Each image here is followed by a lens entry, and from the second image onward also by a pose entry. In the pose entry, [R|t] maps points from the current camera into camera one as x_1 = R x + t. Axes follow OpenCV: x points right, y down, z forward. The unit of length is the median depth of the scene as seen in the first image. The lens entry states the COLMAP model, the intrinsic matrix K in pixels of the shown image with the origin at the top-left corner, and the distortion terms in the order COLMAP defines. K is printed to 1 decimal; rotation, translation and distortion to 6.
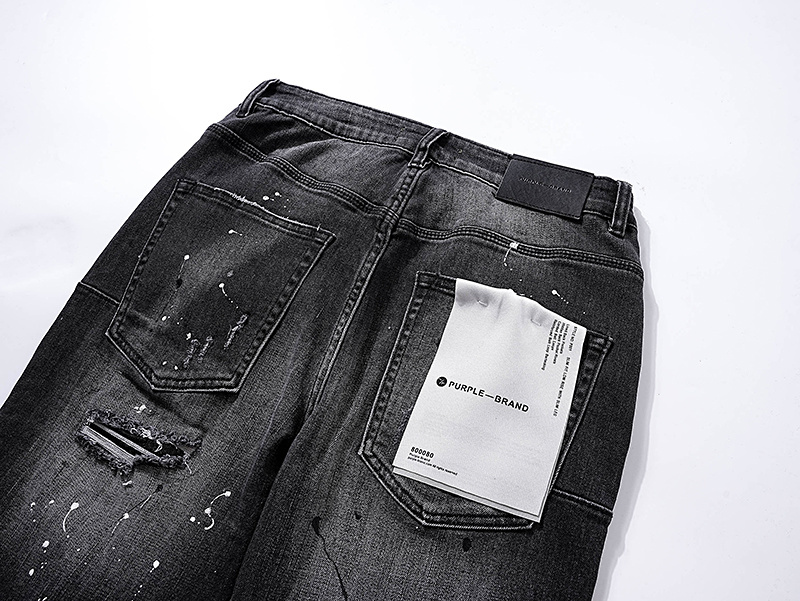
lens RADIAL K [[566.4, 0, 400.0], [0, 566.4, 300.5], [0, 0, 1]] dist [-0.145670, 0.088159]
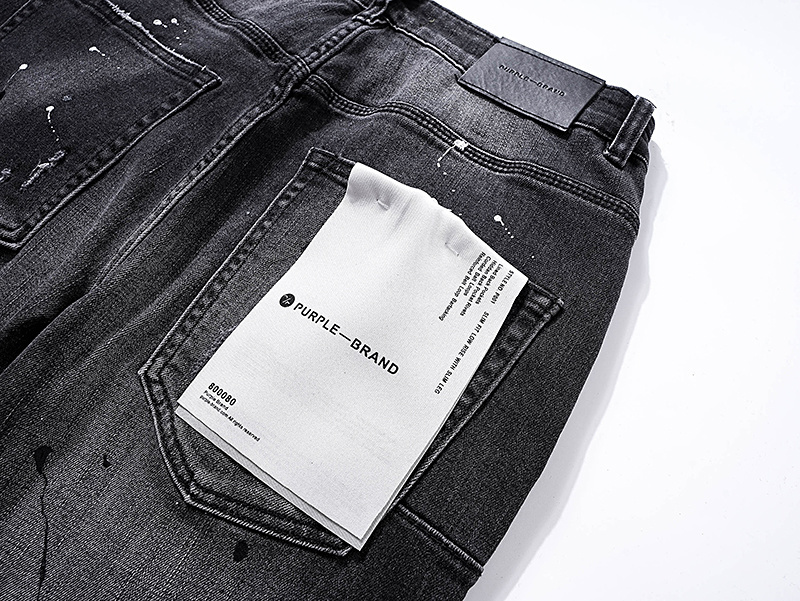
lens RADIAL K [[566.4, 0, 400.0], [0, 566.4, 300.5], [0, 0, 1]] dist [-0.145670, 0.088159]
pose [[0.969397, 0.241546, -0.043866, 0.218832], [-0.240778, 0.970328, 0.022115, 0.093209], [0.047907, -0.010876, 0.998793, 0.335734]]
